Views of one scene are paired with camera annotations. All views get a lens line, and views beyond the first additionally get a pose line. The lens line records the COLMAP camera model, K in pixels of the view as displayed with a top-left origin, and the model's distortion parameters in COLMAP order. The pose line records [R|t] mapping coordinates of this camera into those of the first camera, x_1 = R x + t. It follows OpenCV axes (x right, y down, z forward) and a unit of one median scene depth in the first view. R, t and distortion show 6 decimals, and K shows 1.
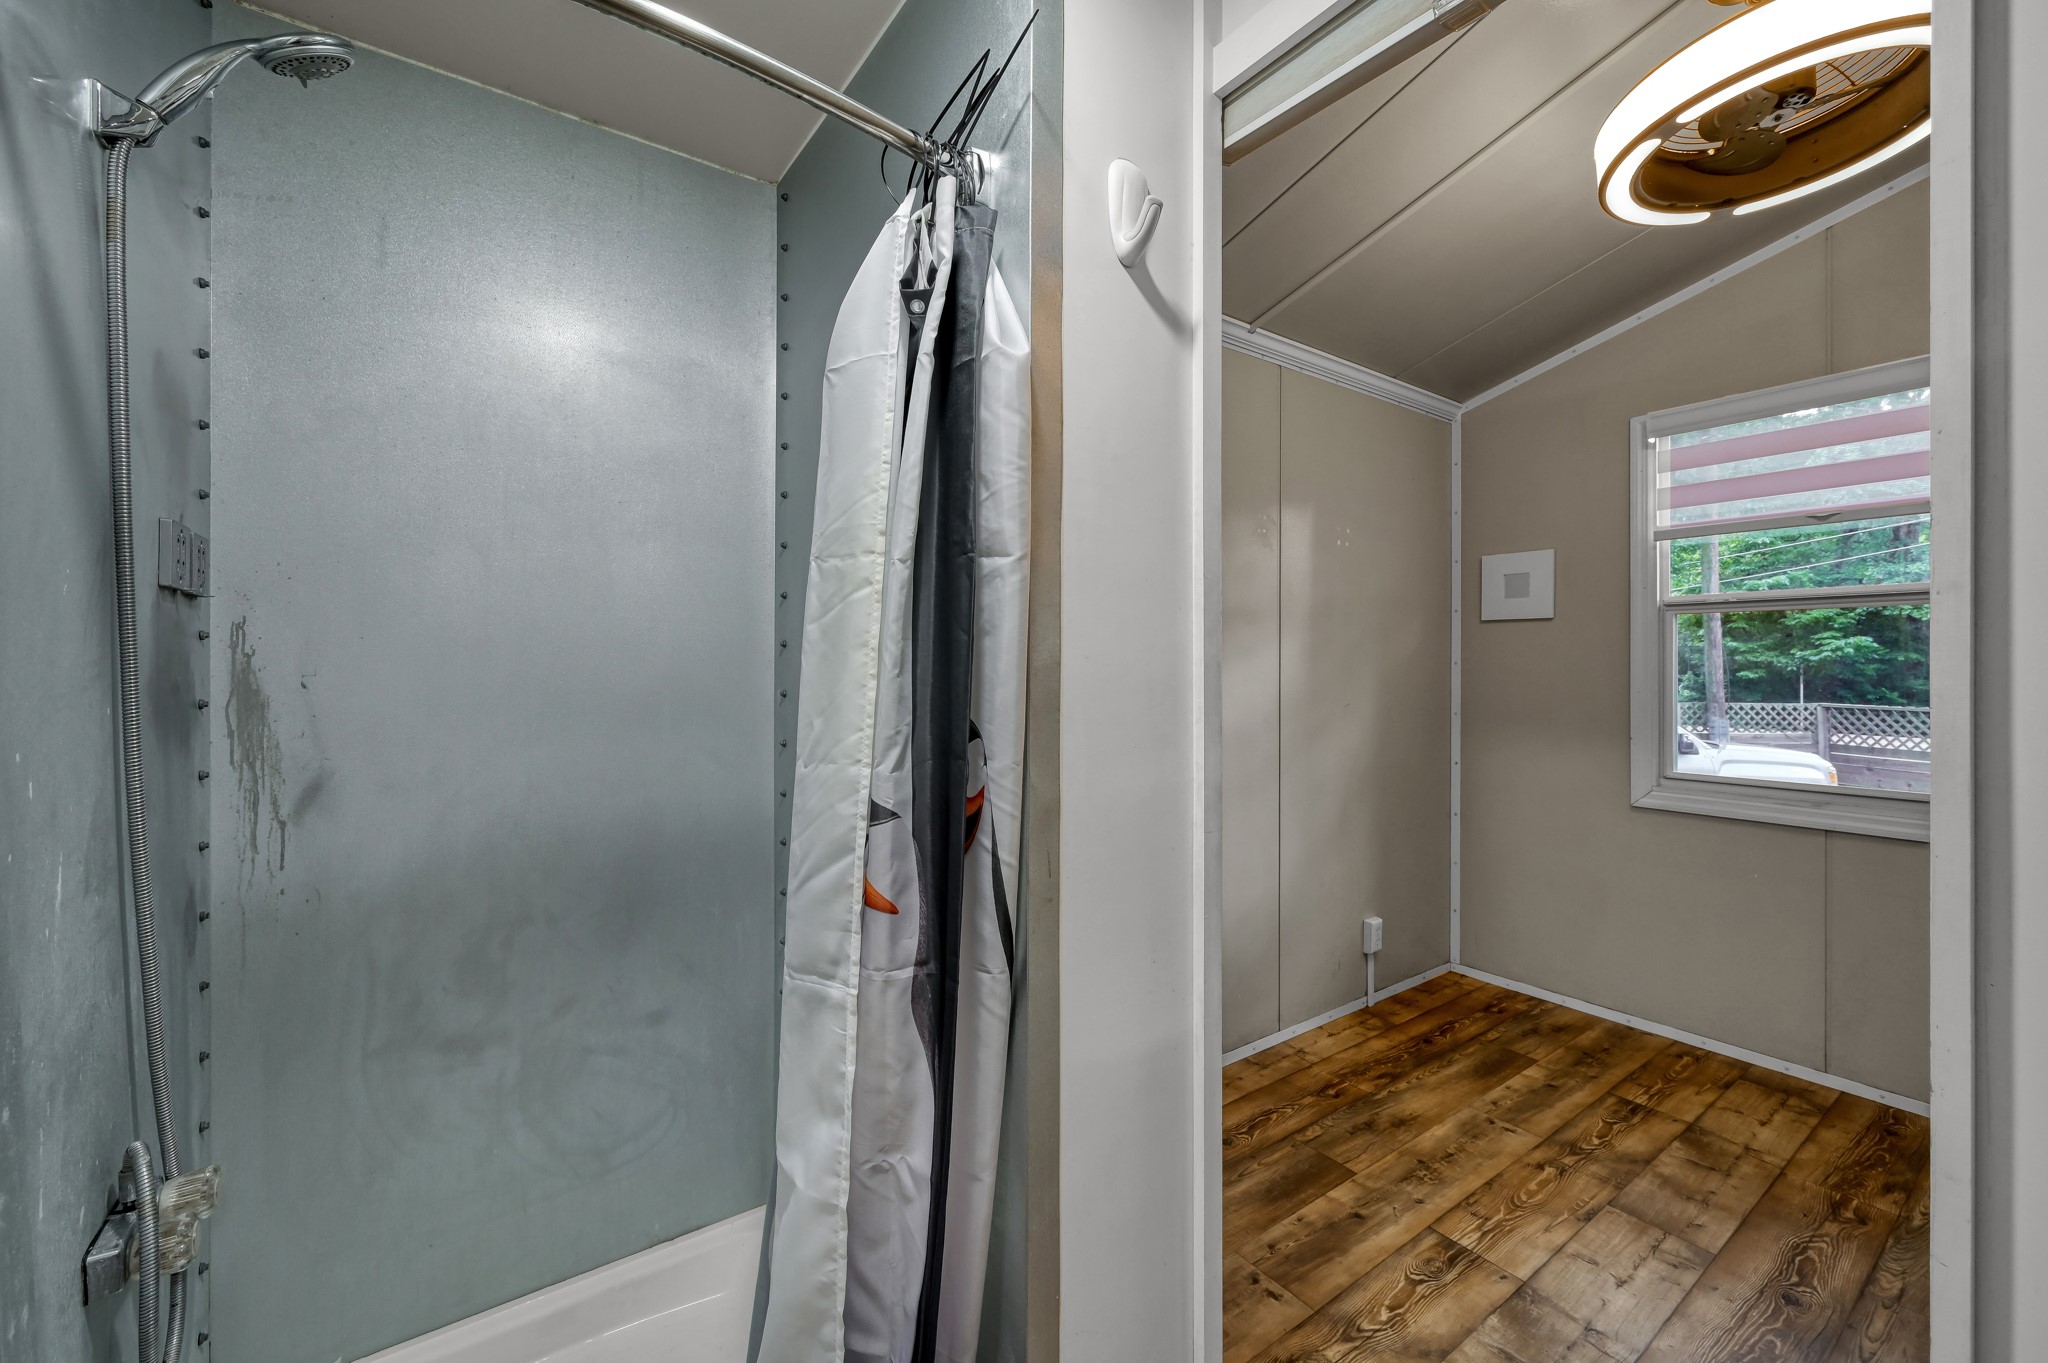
lens RADIAL K [[809.0, 0, 1023.7], [0, 809.0, 665.5], [0, 0, 1]] dist [-0.001745, 0.000029]
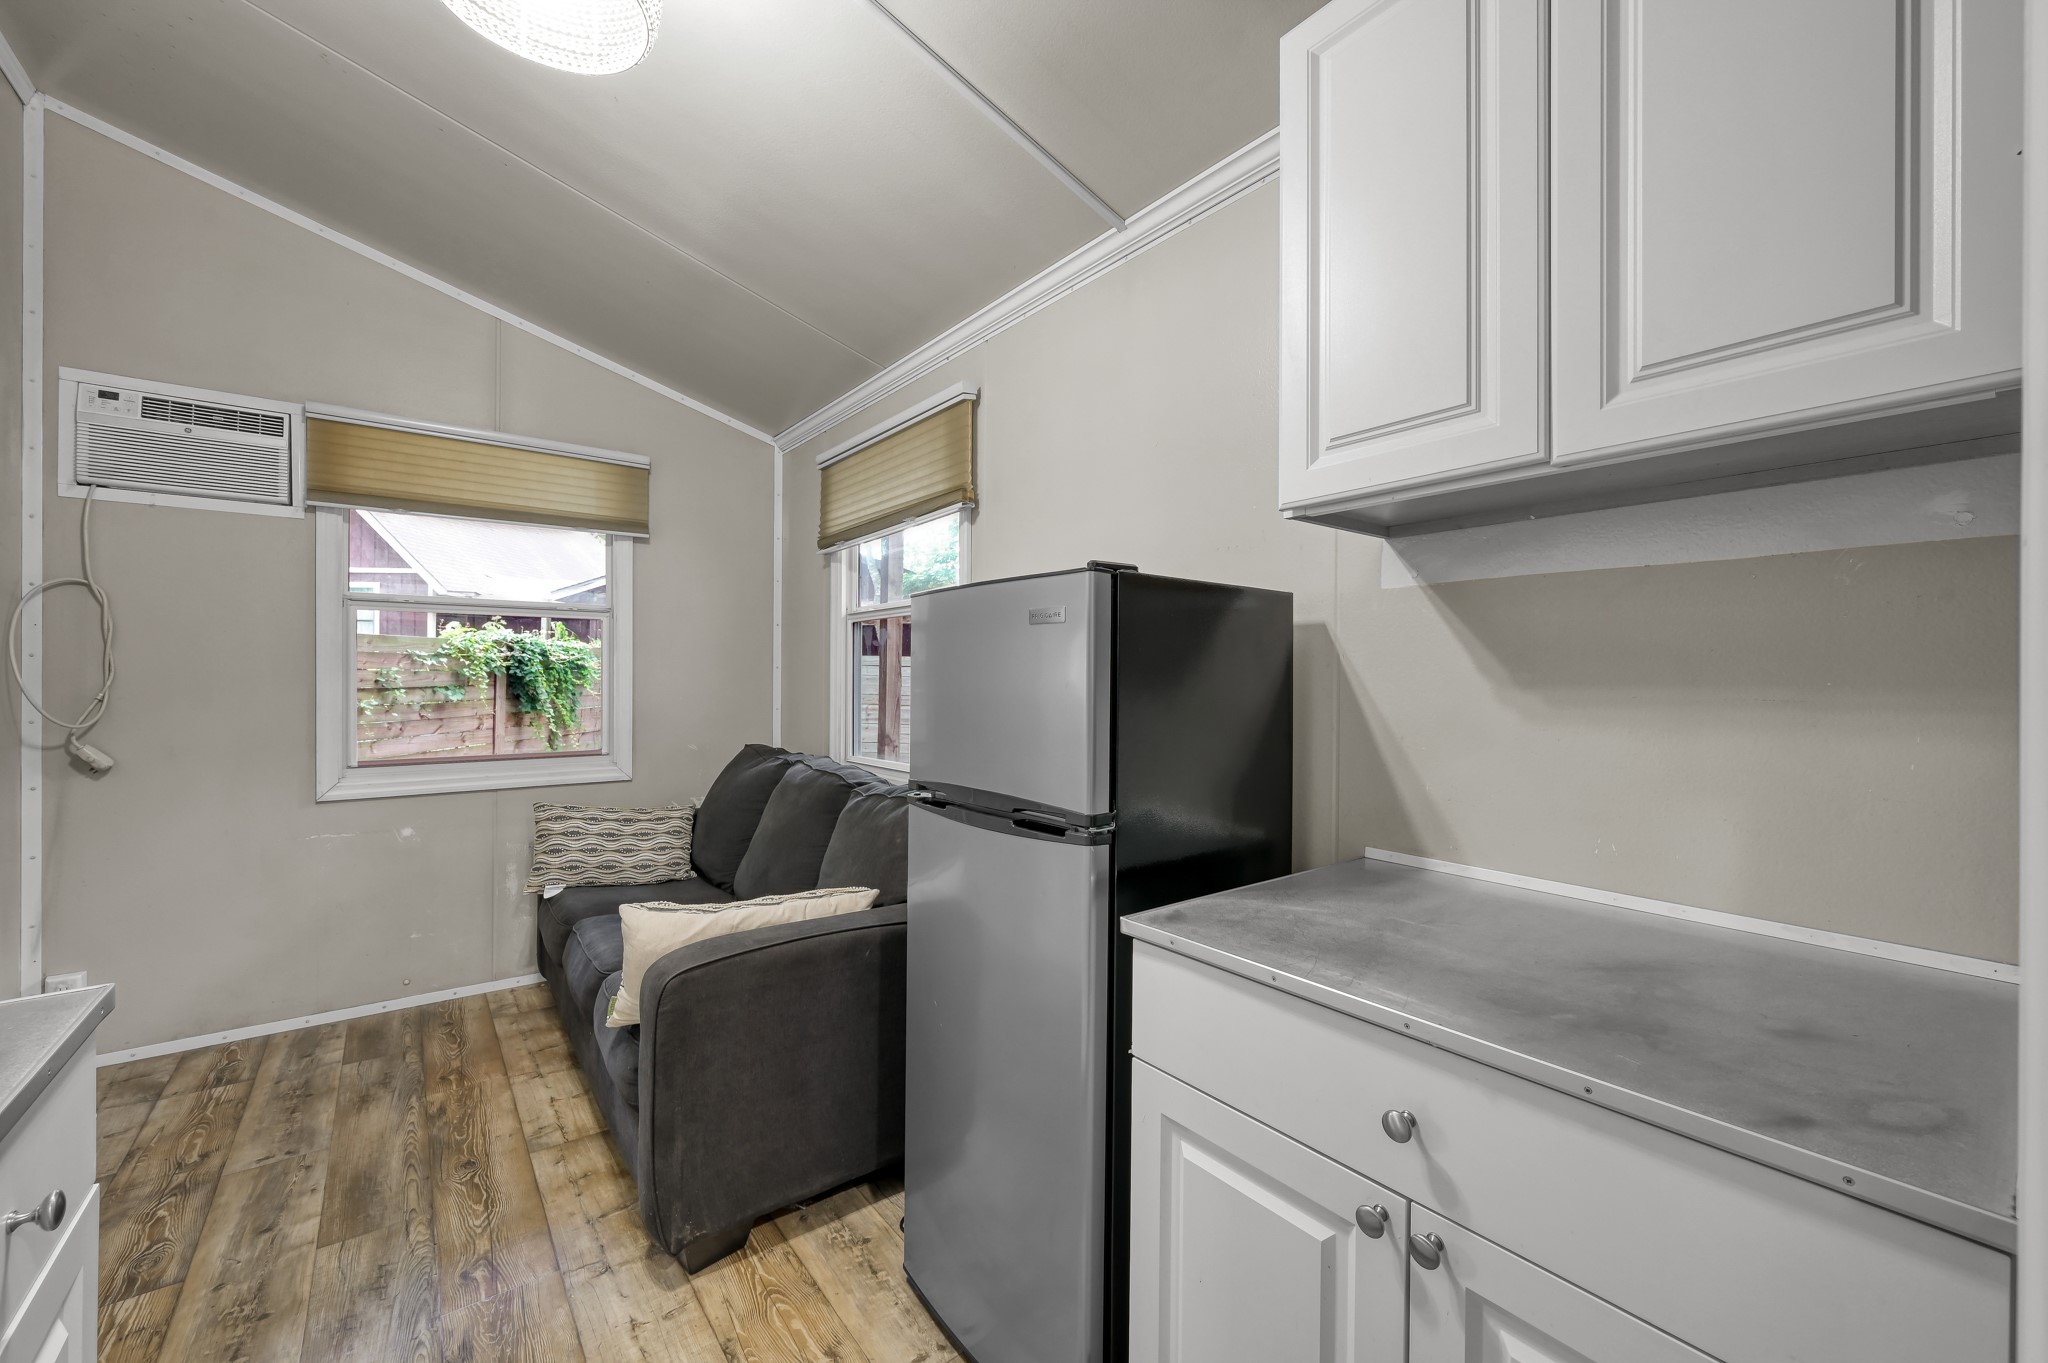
lens RADIAL K [[802.7, 0, 1024.2], [0, 802.7, 679.0], [0, 0, 1]] dist [-0.001893, 0.000296]
pose [[0.048407, 0.001331, -0.998827, 1.298765], [-0.009192, 0.999957, 0.000887, 0.014362], [0.998785, 0.009139, 0.048417, 1.516748]]
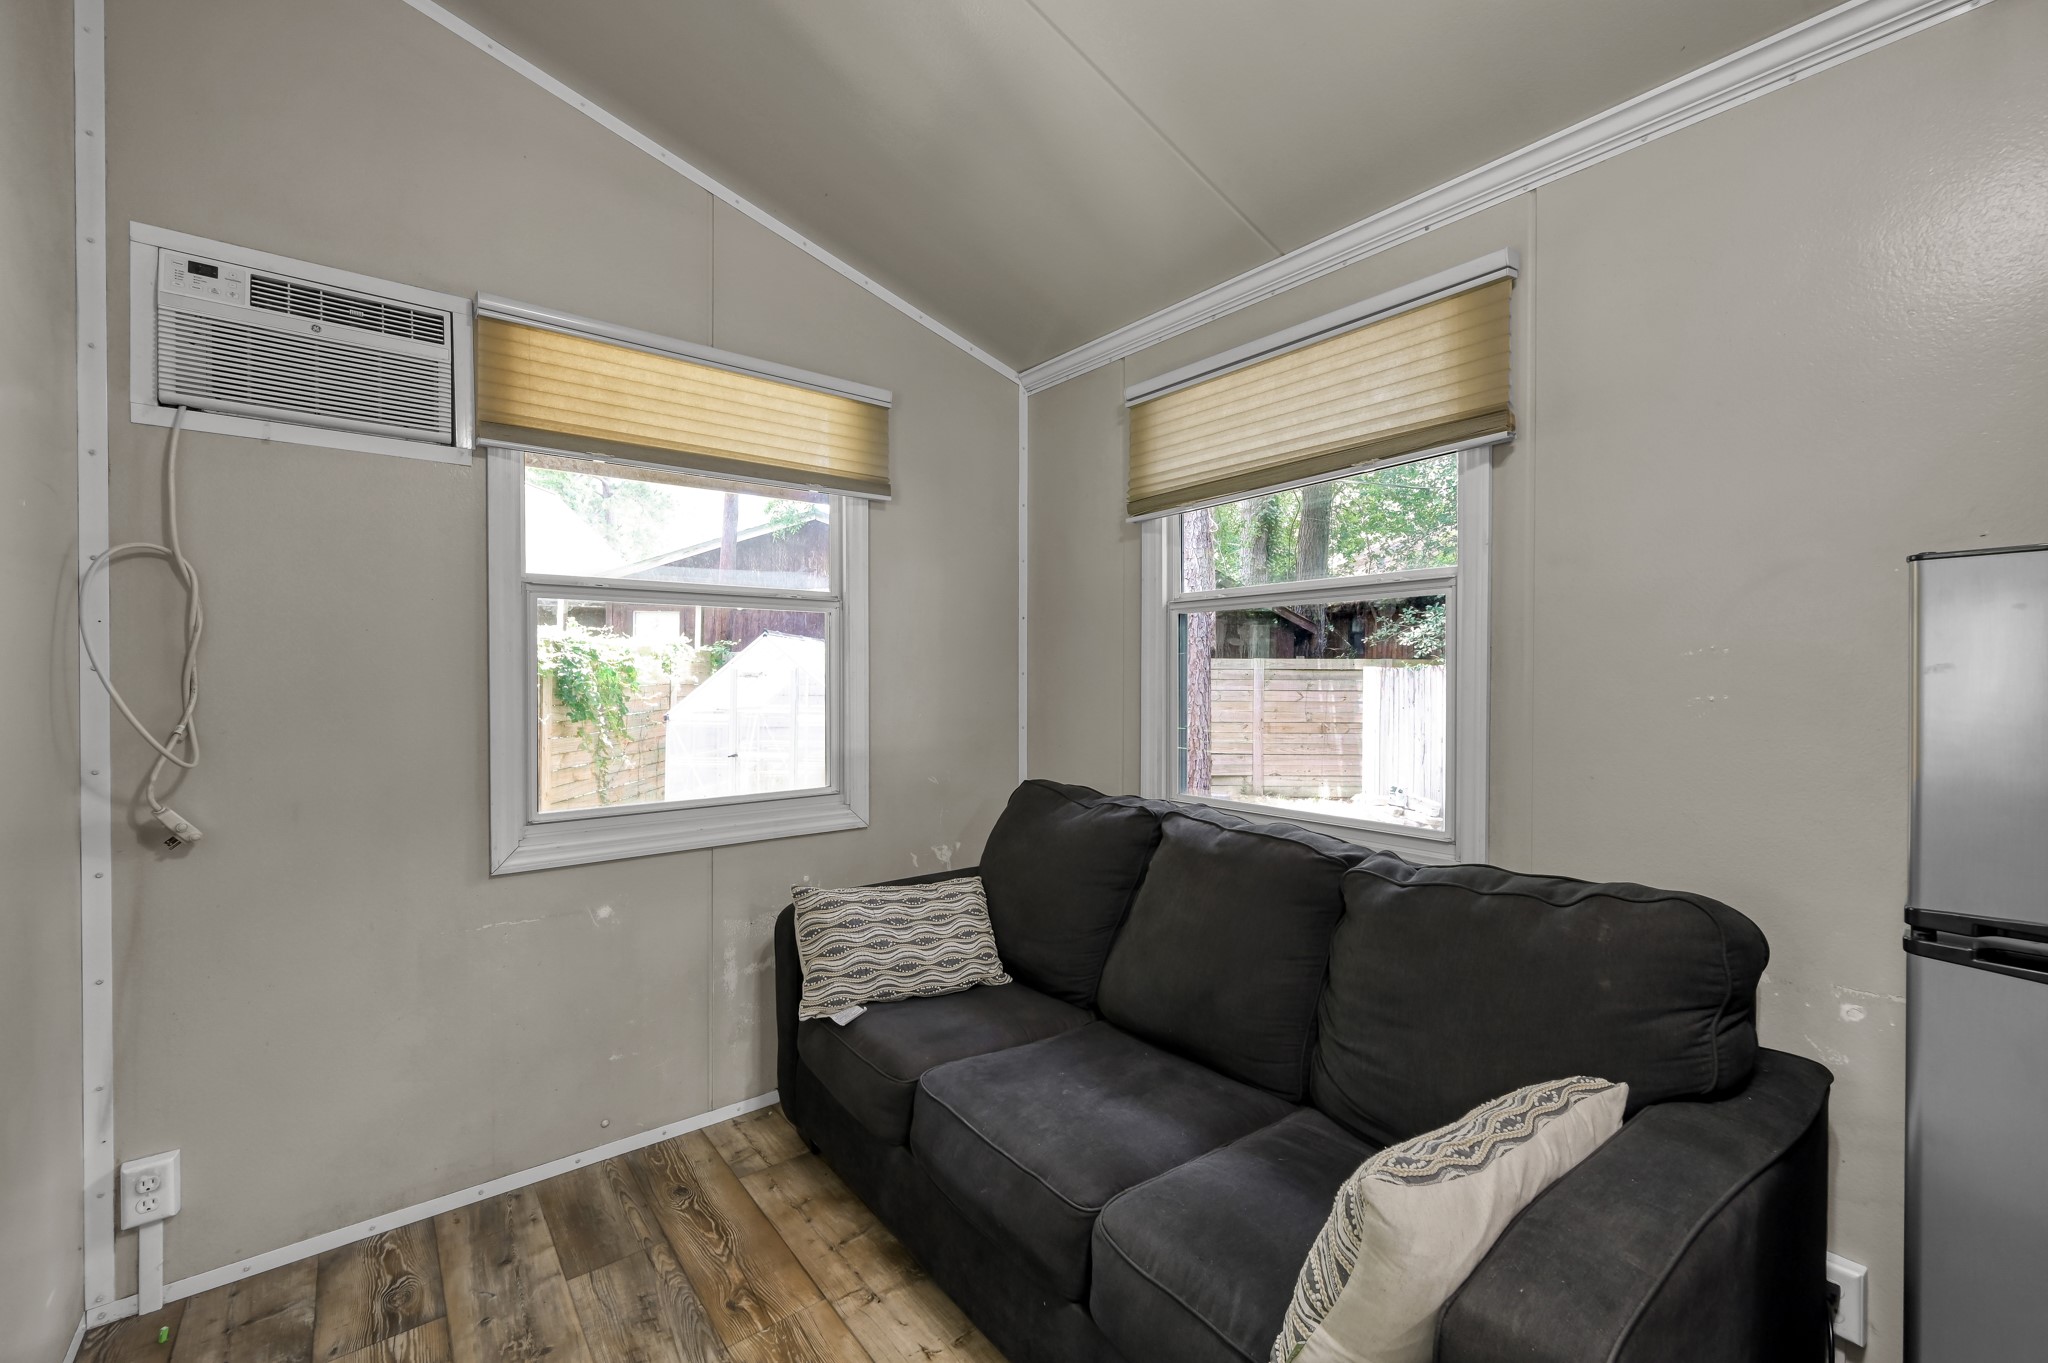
lens RADIAL K [[830.5, 0, 1029.2], [0, 830.5, 679.6], [0, 0, 1]] dist [-0.001760, -0.000342]
pose [[0.063354, 0.006236, -0.997972, 0.985545], [-0.003648, 0.999975, 0.006017, 0.000482], [0.997984, 0.003260, 0.063375, 1.082118]]
